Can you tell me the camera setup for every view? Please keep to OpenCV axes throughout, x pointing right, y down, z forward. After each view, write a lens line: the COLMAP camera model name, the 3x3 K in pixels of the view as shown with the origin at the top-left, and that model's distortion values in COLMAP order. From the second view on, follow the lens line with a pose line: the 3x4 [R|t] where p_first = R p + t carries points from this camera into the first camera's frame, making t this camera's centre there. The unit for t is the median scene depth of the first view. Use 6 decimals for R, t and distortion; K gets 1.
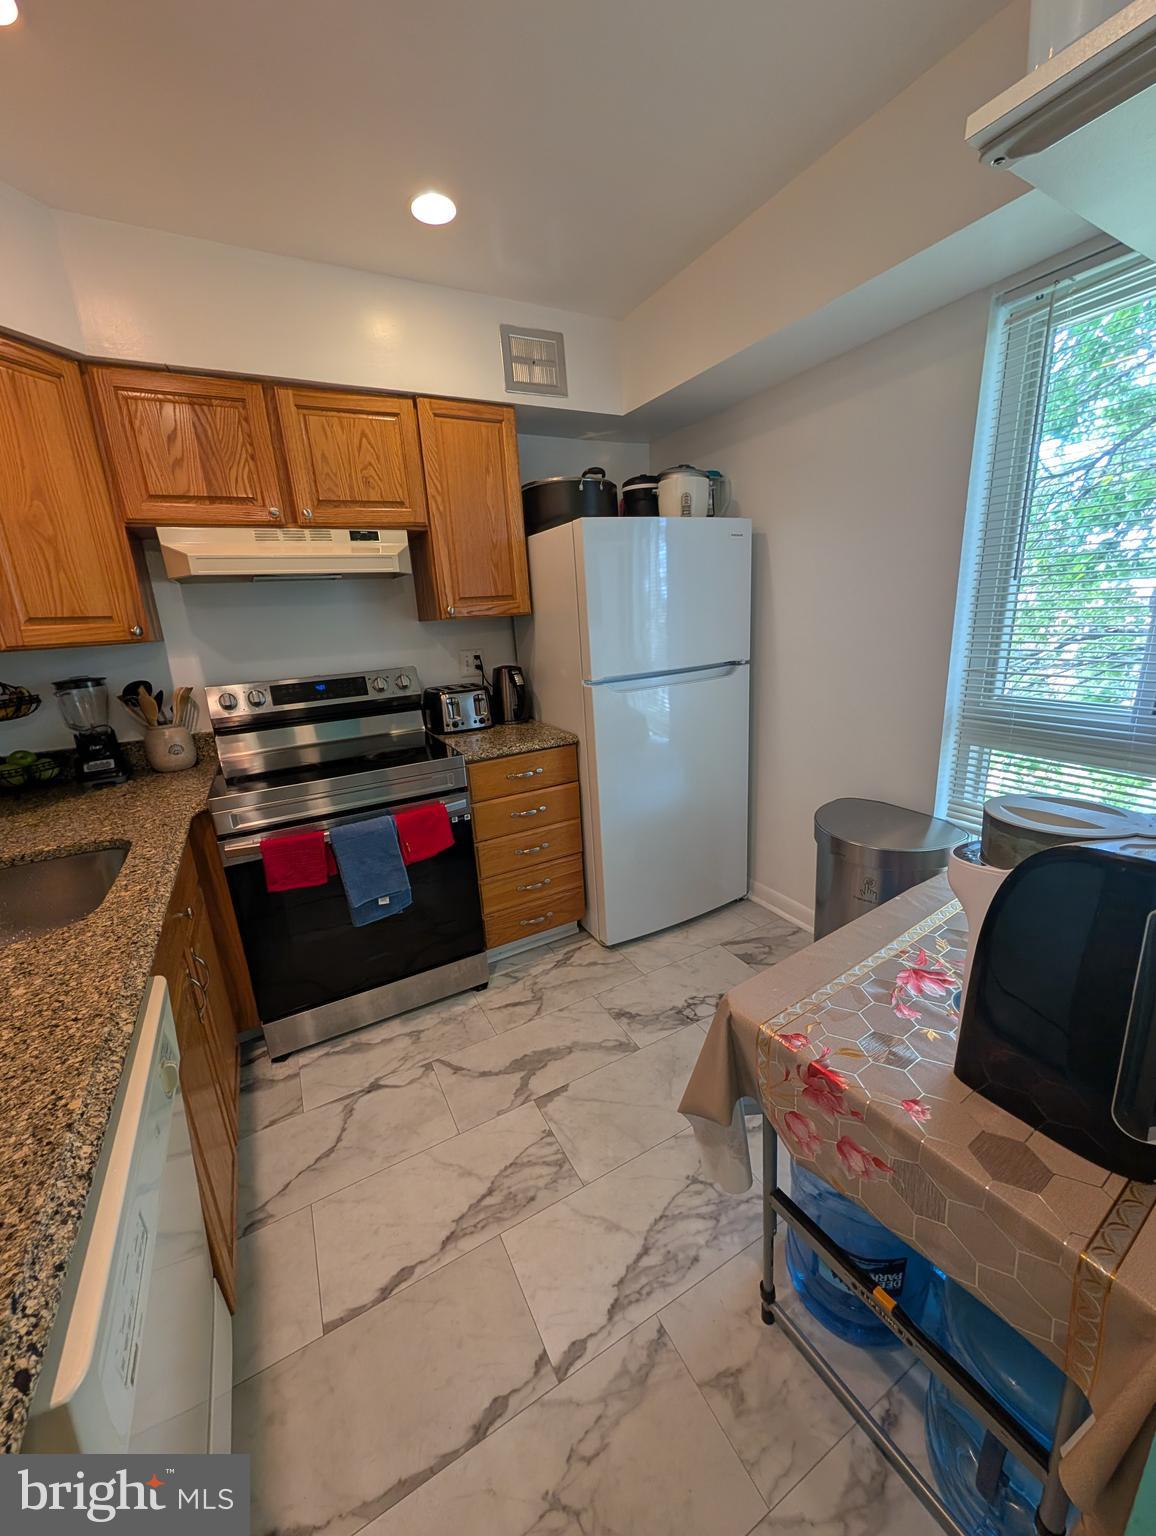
lens RADIAL K [[580.0, 0, 580.7], [0, 580.0, 766.7], [0, 0, 1]] dist [-0.002336, 0.000653]
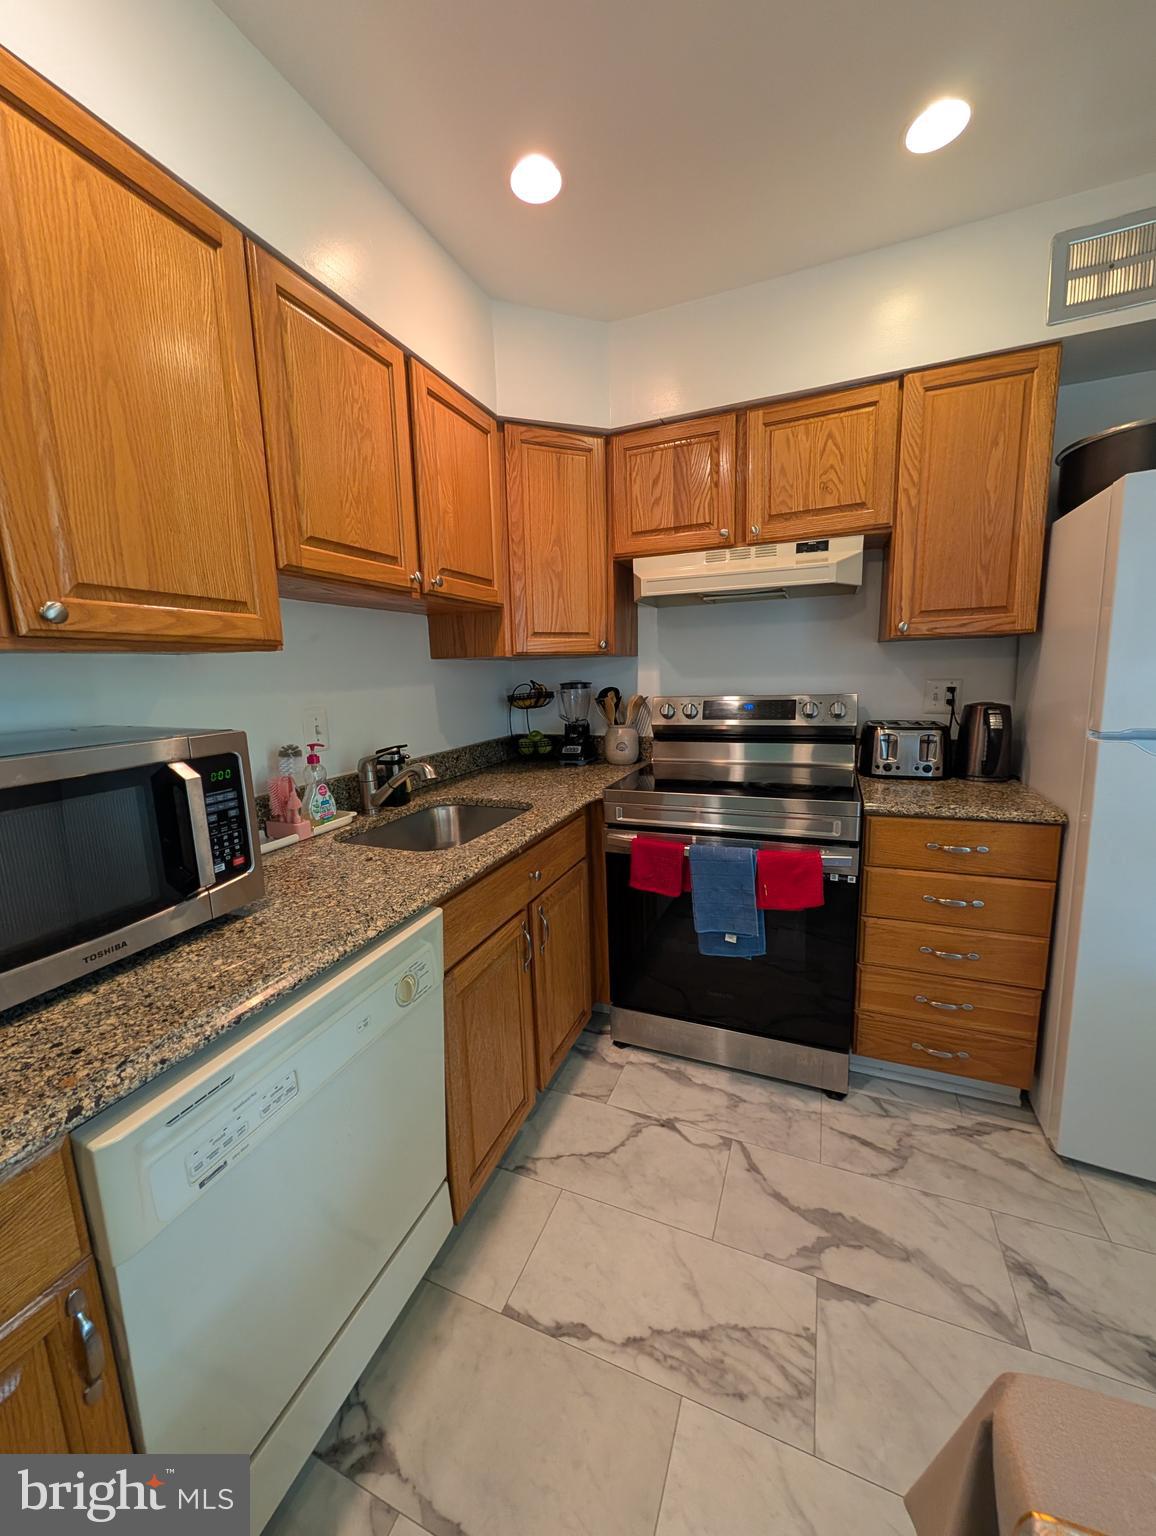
lens RADIAL K [[580.0, 0, 582.1], [0, 580.0, 766.4], [0, 0, 1]] dist [-0.002336, 0.000653]
pose [[0.626641, 0.163703, -0.761920, 0.165294], [-0.209520, 0.977081, 0.037612, -0.018856], [0.750615, 0.136068, 0.646578, 0.195015]]
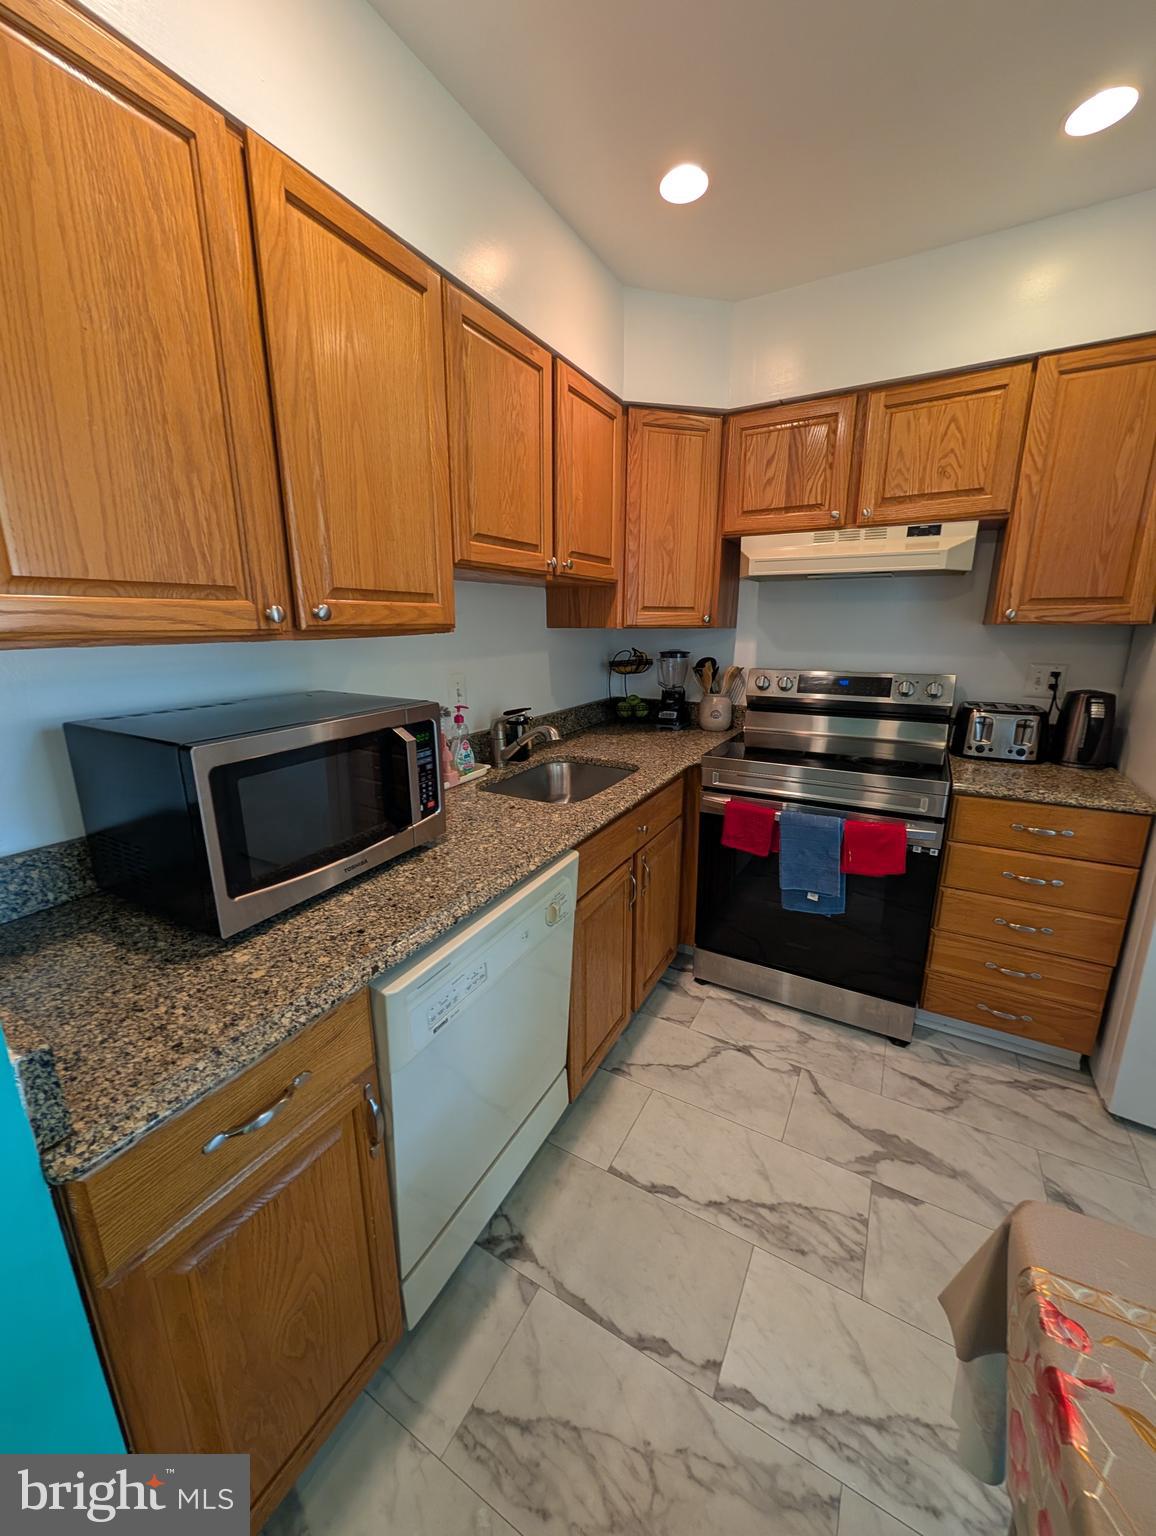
lens RADIAL K [[580.0, 0, 582.1], [0, 580.0, 766.3], [0, 0, 1]] dist [-0.002336, 0.000653]
pose [[0.525829, 0.257879, -0.810557, 0.209912], [-0.248214, 0.957979, 0.143759, -0.032097], [0.813568, 0.125599, 0.567742, 0.068572]]
